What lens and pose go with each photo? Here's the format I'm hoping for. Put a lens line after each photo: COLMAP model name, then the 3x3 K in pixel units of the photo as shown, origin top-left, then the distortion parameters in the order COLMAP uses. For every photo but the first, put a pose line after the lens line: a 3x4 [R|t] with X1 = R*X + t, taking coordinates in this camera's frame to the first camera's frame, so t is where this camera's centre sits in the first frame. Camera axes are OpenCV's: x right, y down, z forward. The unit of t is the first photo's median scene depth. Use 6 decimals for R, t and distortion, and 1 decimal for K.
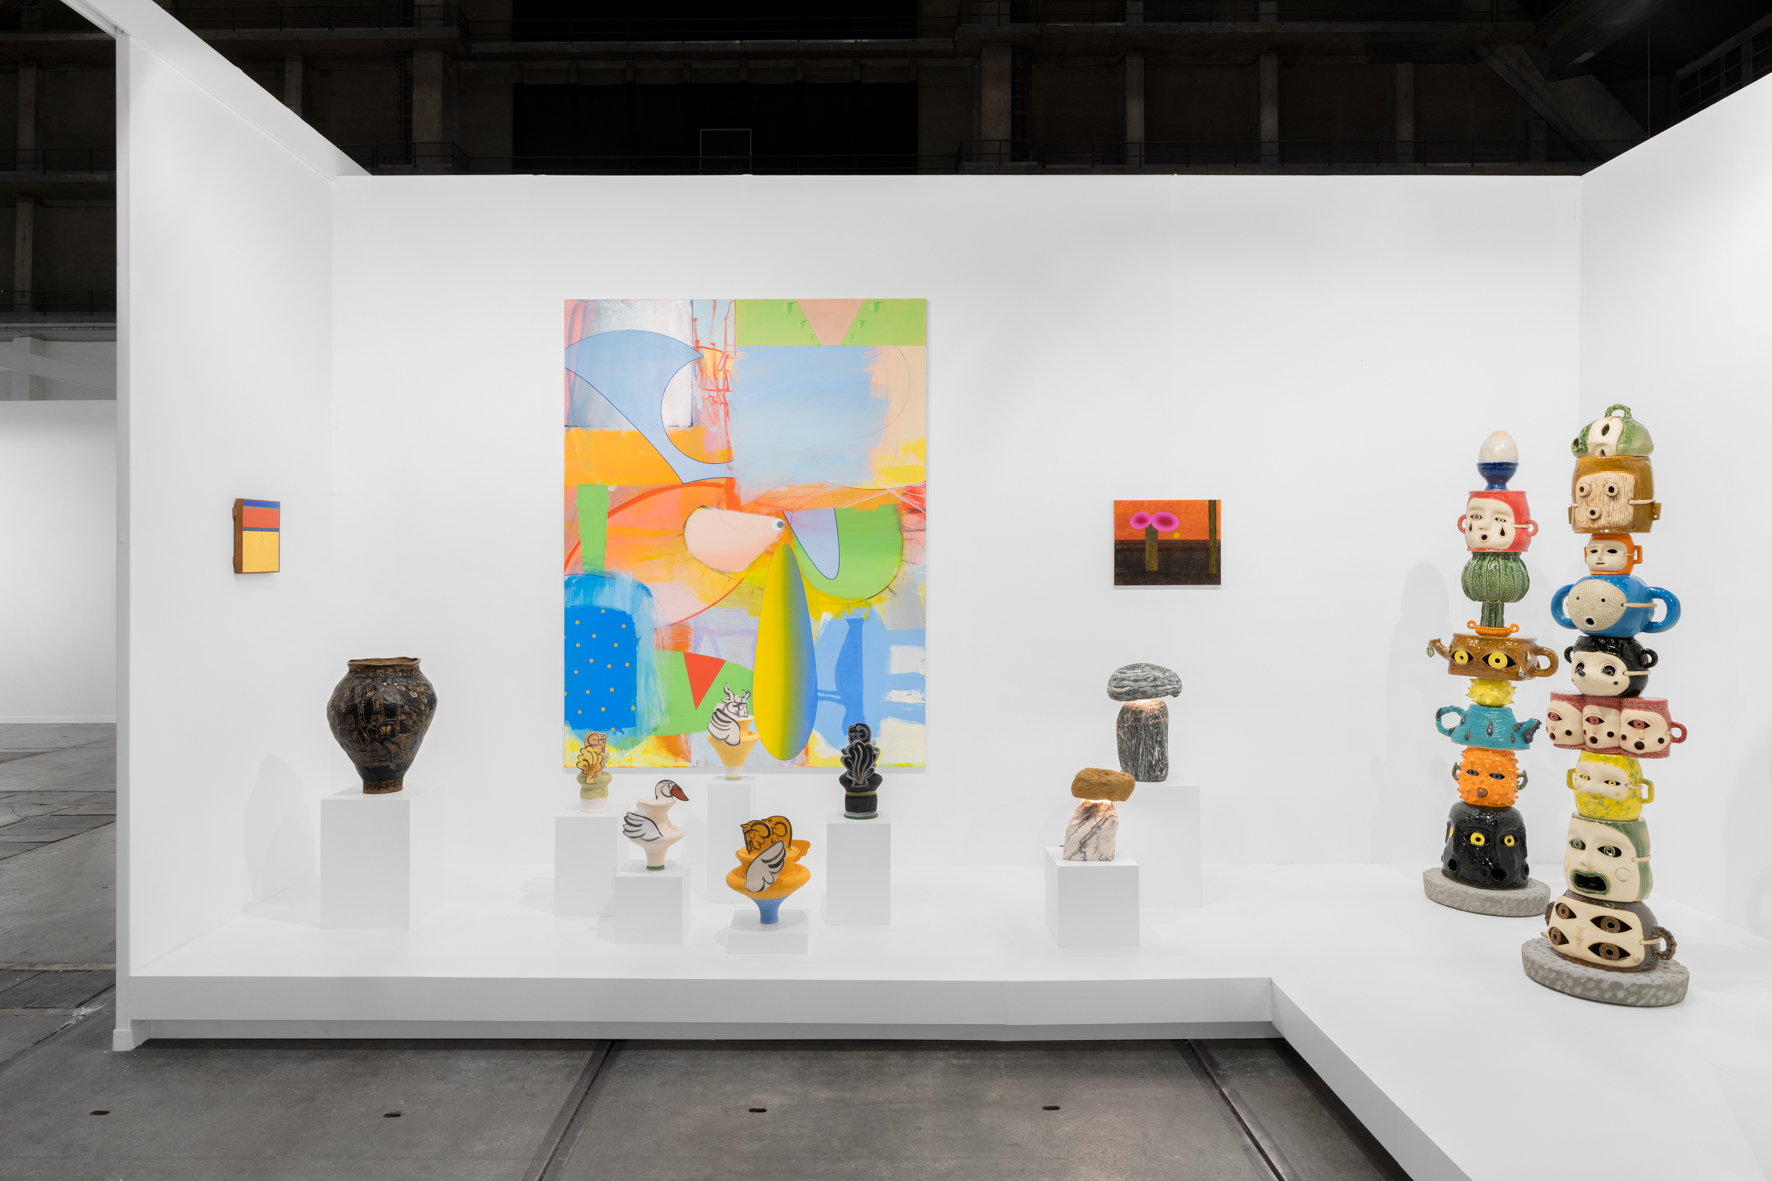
lens RADIAL K [[1150.3, 0, 851.7], [0, 1150.3, 582.3], [0, 0, 1]] dist [-0.004950, 0.002173]
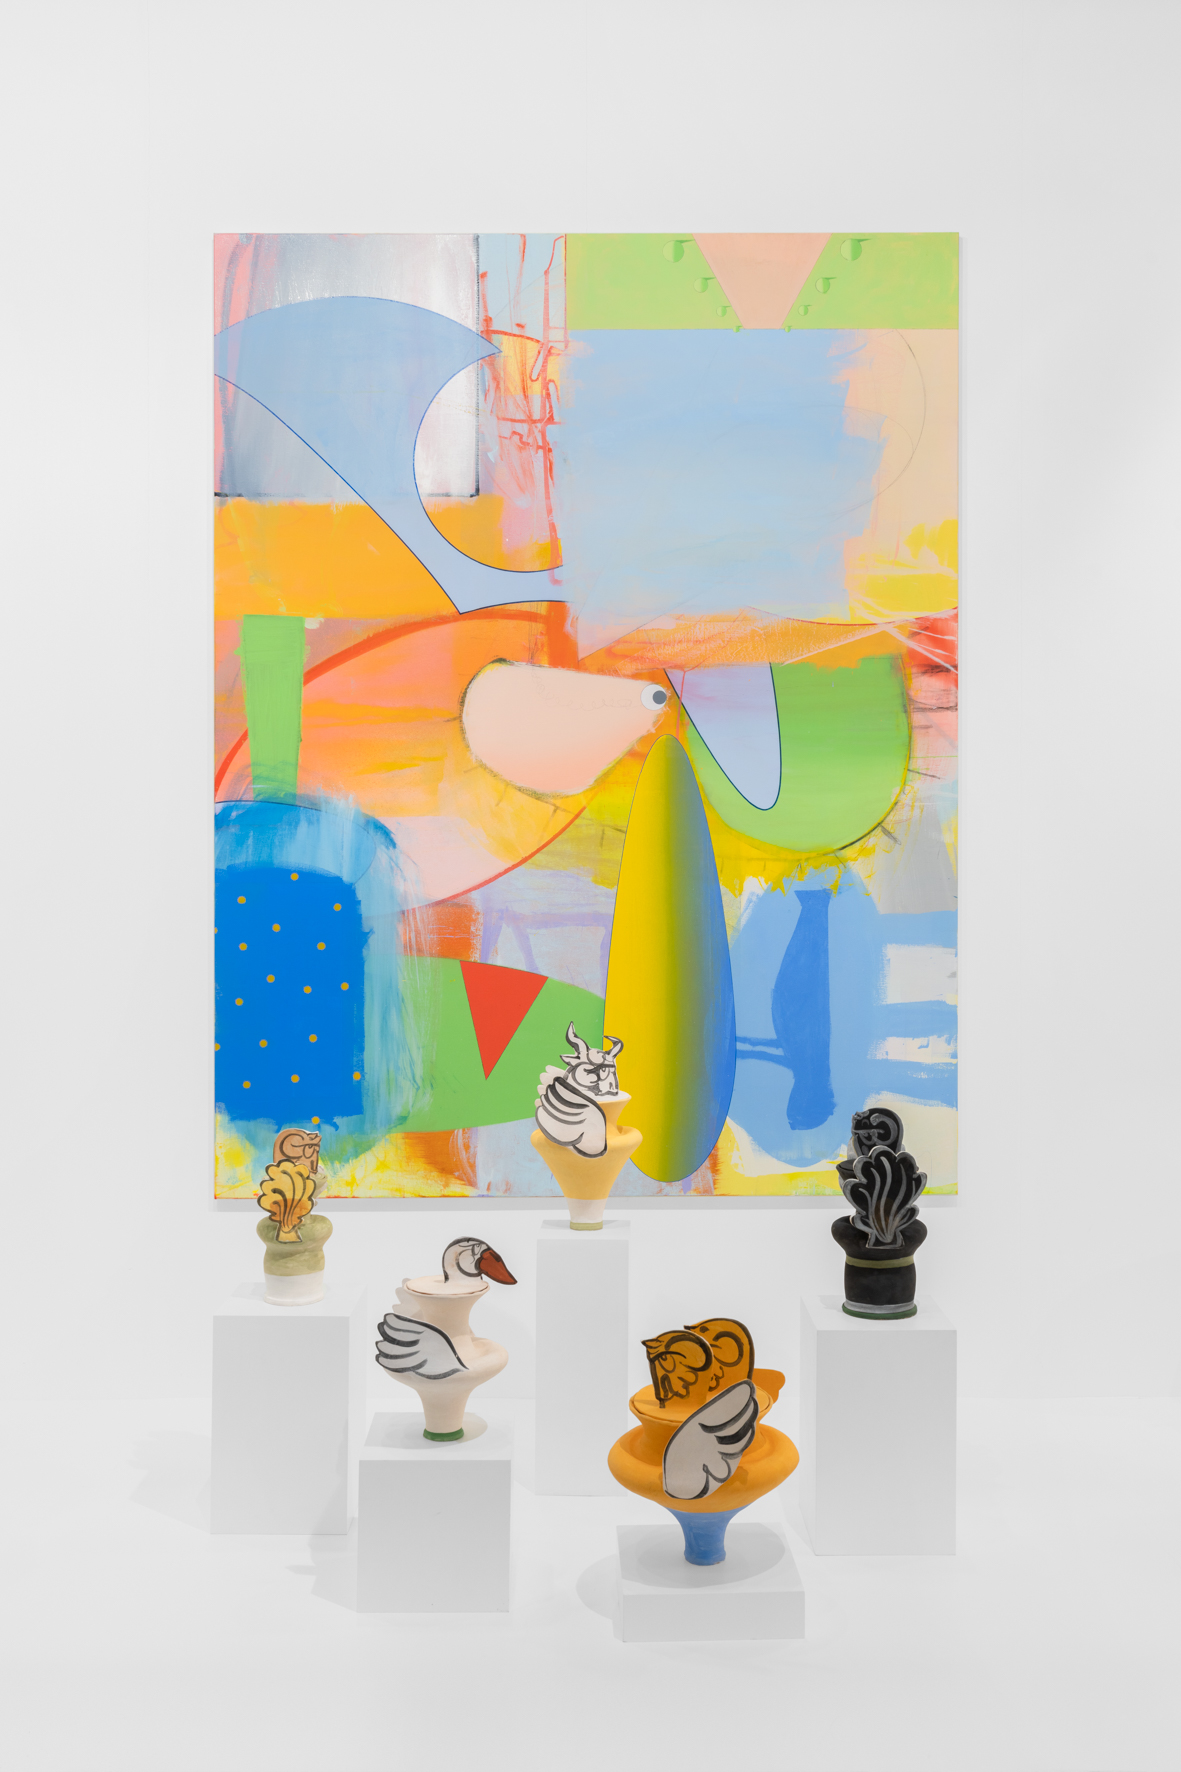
lens RADIAL K [[1755.6, 0, 597.5], [0, 1755.6, 866.7], [0, 0, 1]] dist [0.003312, 0.000000]
pose [[0.999948, -0.003099, 0.009736, -0.096238], [0.003157, 0.999977, -0.005982, 0.025969], [-0.009718, 0.006013, 0.999935, 0.259589]]
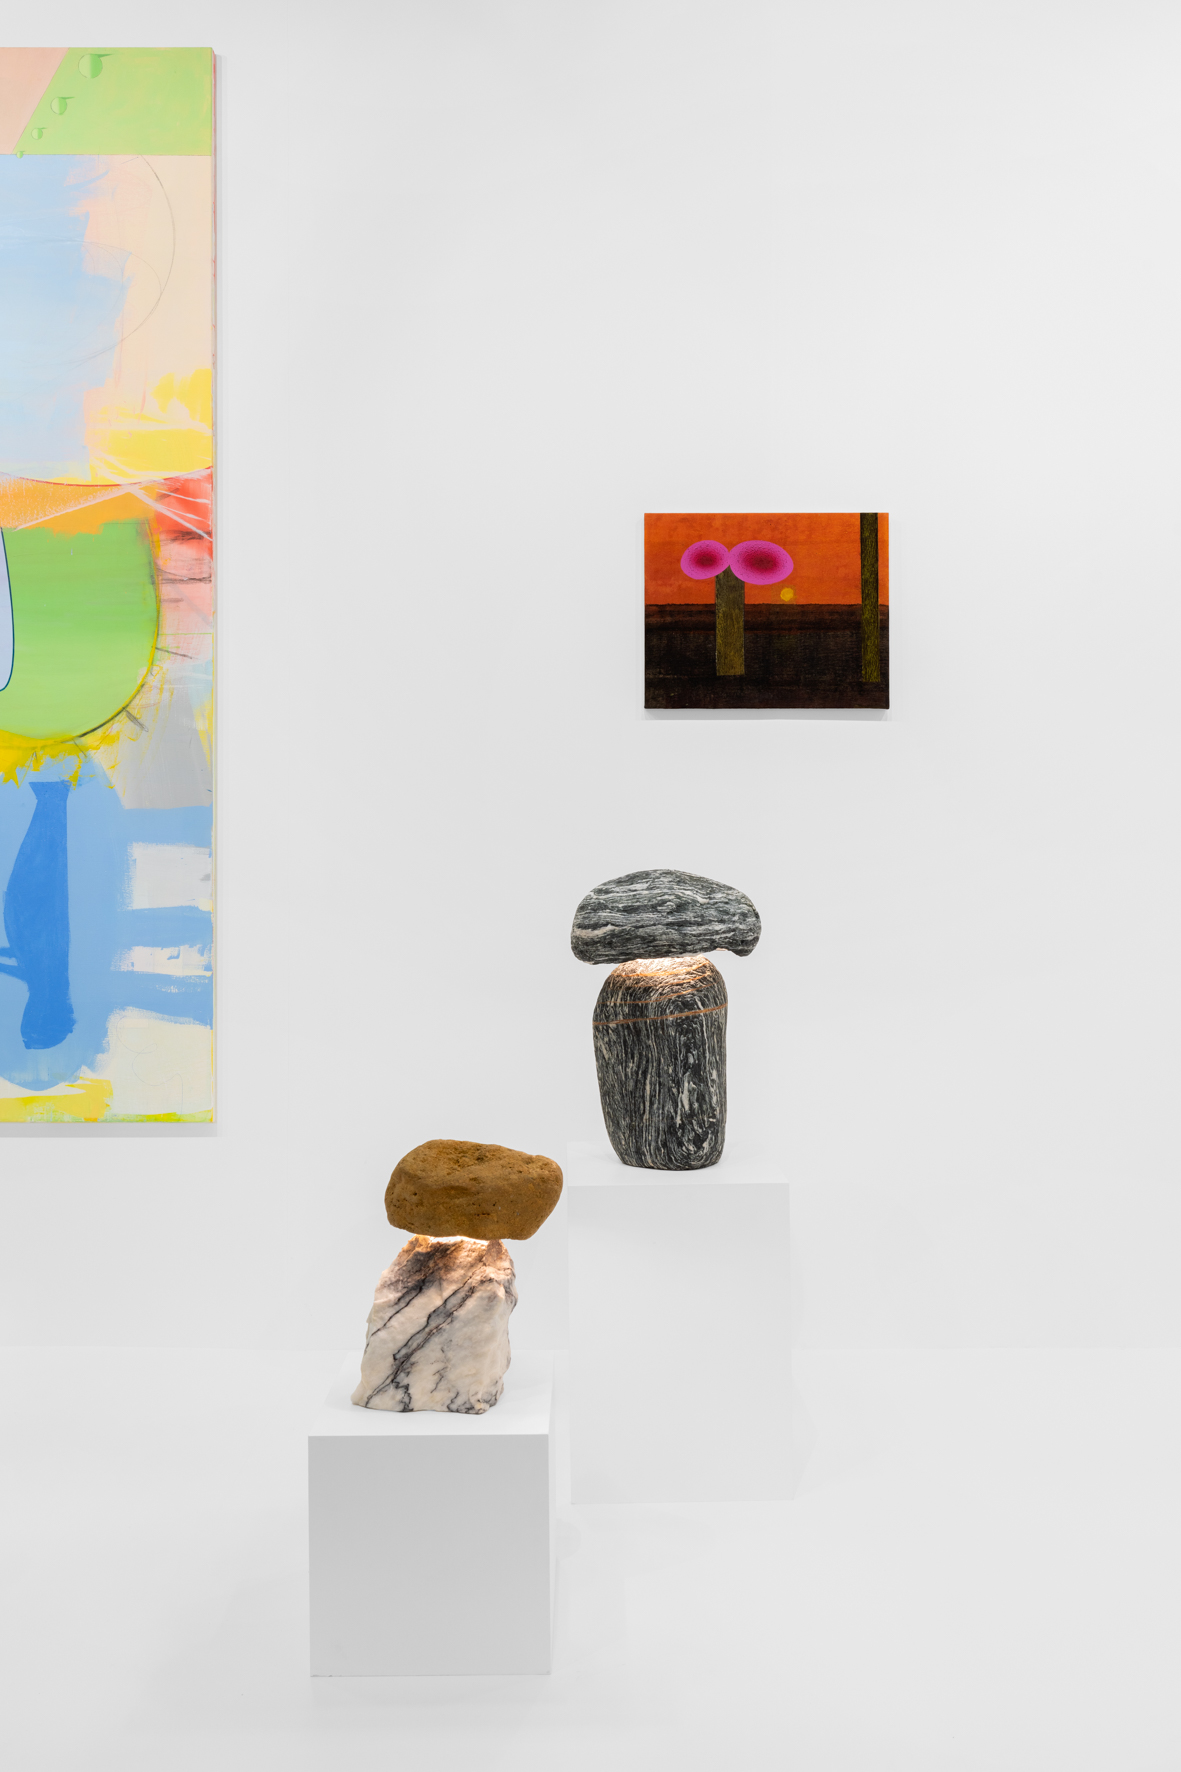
lens RADIAL K [[1427.1, 0, 574.5], [0, 1427.1, 853.8], [0, 0, 1]] dist [0.003725, -0.002069]
pose [[0.999983, 0.003878, -0.004282, 0.206292], [-0.003917, 0.999951, -0.009073, 0.063542], [0.004247, 0.009089, 0.999950, 0.462556]]
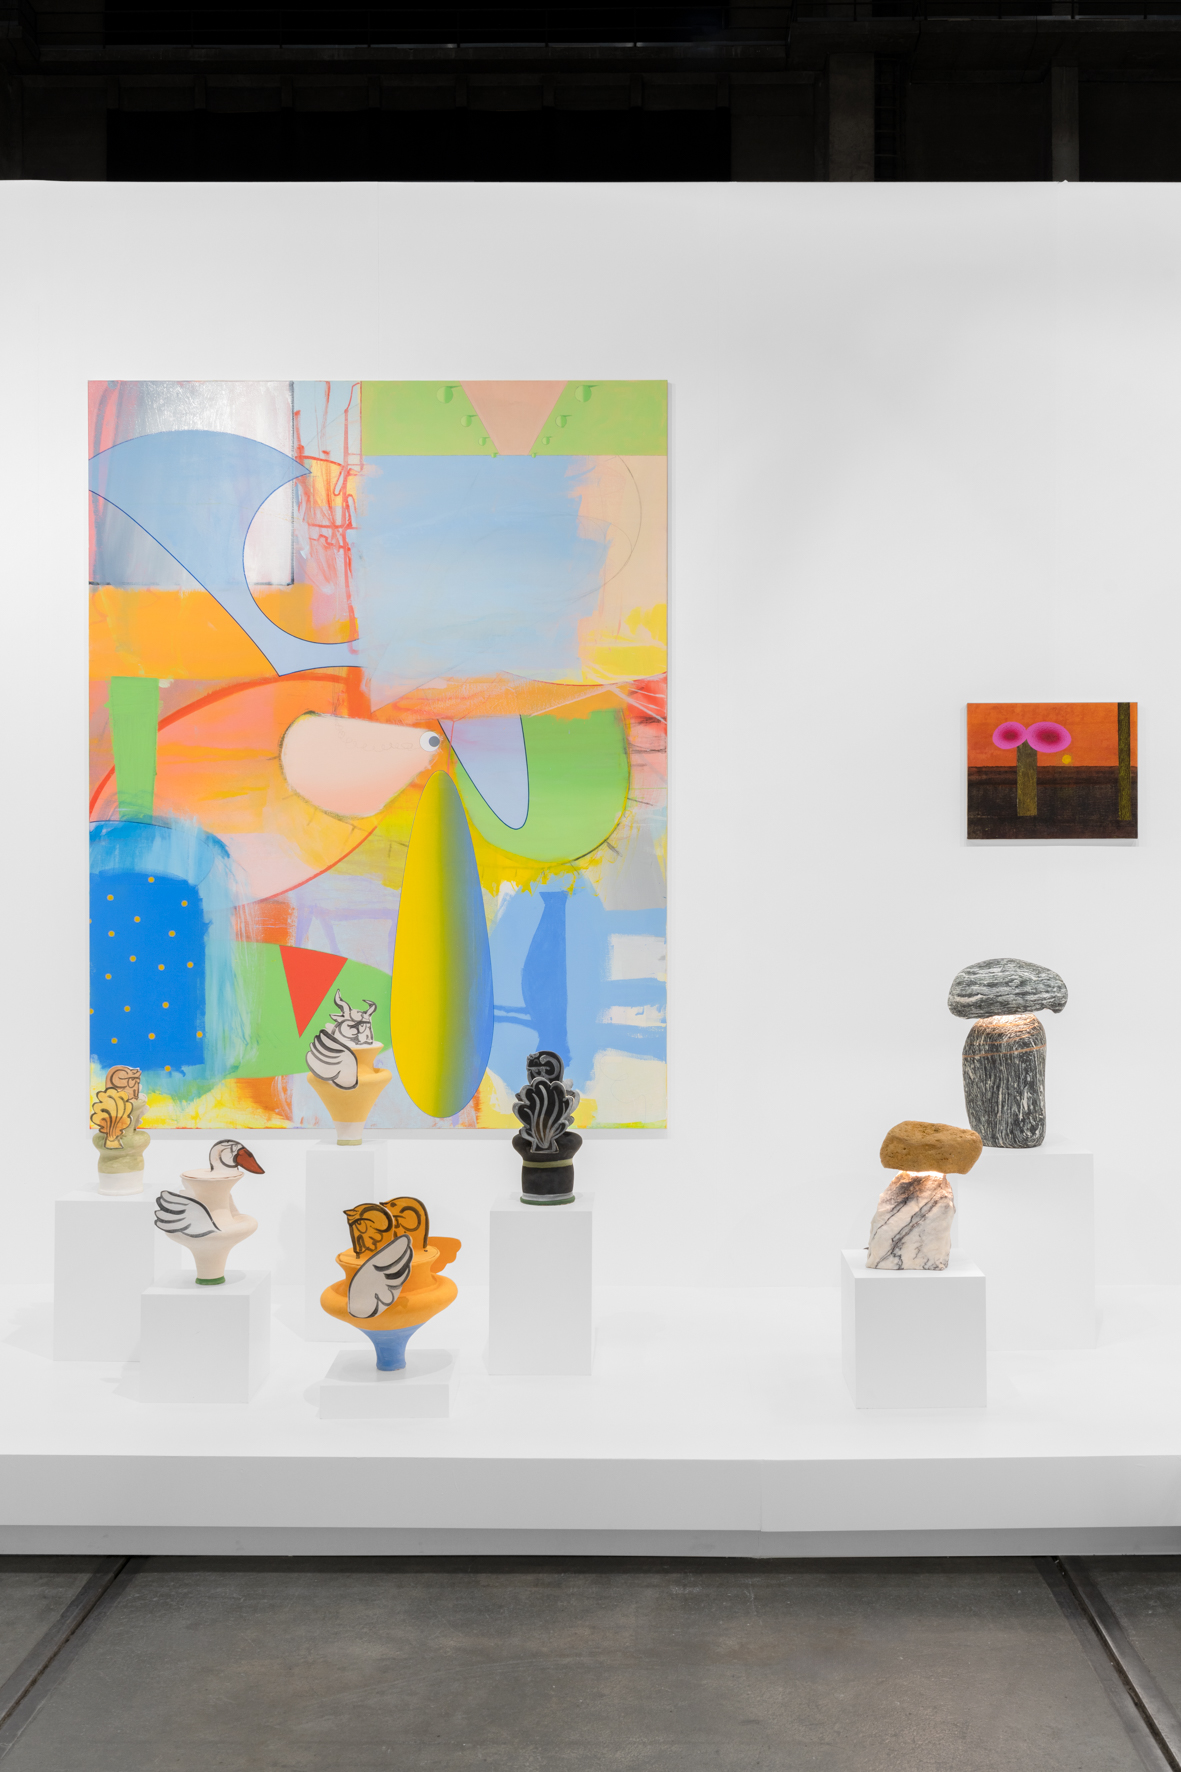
lens RADIAL K [[1755.6, 0, 640.4], [0, 1755.6, 893.1], [0, 0, 1]] dist [0.003312, 0.000000]
pose [[1.000000, 0.000752, 0.000351, 0.050366], [-0.000754, 0.999991, 0.004108, 0.028543], [-0.000348, -0.004109, 0.999991, 0.043547]]
